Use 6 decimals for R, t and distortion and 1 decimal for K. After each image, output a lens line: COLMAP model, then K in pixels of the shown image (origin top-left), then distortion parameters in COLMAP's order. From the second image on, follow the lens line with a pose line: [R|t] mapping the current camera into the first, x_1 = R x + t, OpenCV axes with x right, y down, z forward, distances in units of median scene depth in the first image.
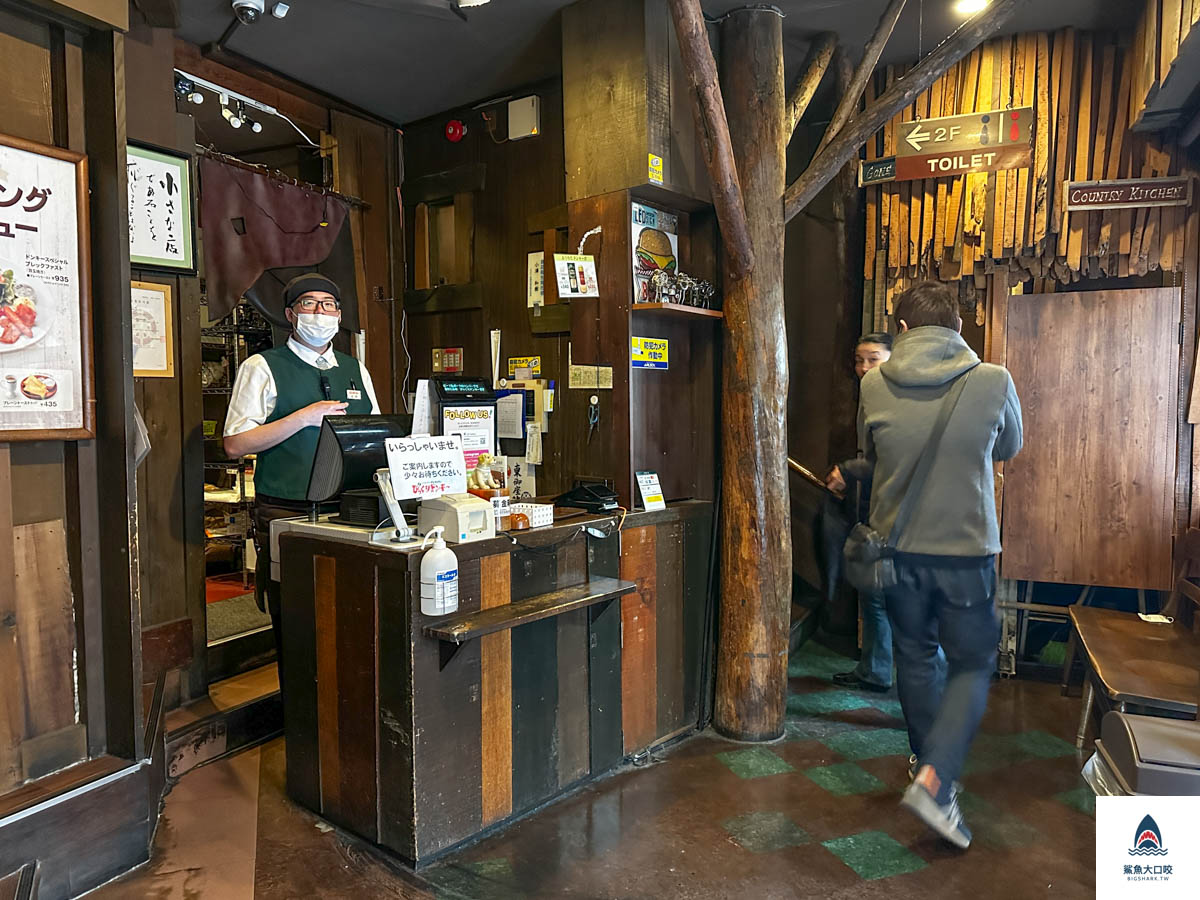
lens RADIAL K [[849.5, 0, 601.3], [0, 849.5, 453.3], [0, 0, 1]] dist [0.021960, -0.034250]
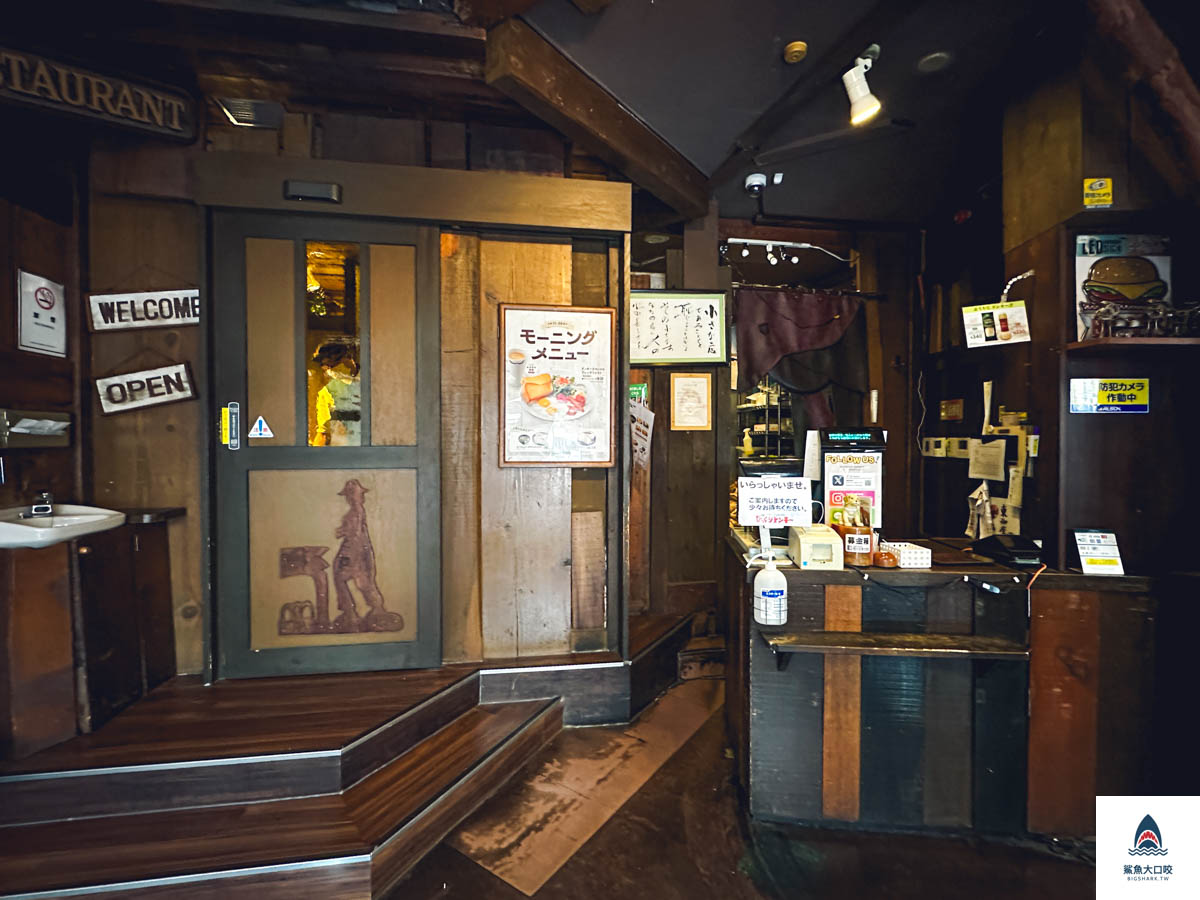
lens RADIAL K [[541.7, 0, 599.7], [0, 541.7, 449.2], [0, 0, 1]] dist [-0.017836, -0.000592]
pose [[0.562740, 0.015621, -0.826486, 0.231043], [-0.051629, 0.998534, -0.016280, -0.026488], [0.825020, 0.051832, 0.562721, 0.262614]]
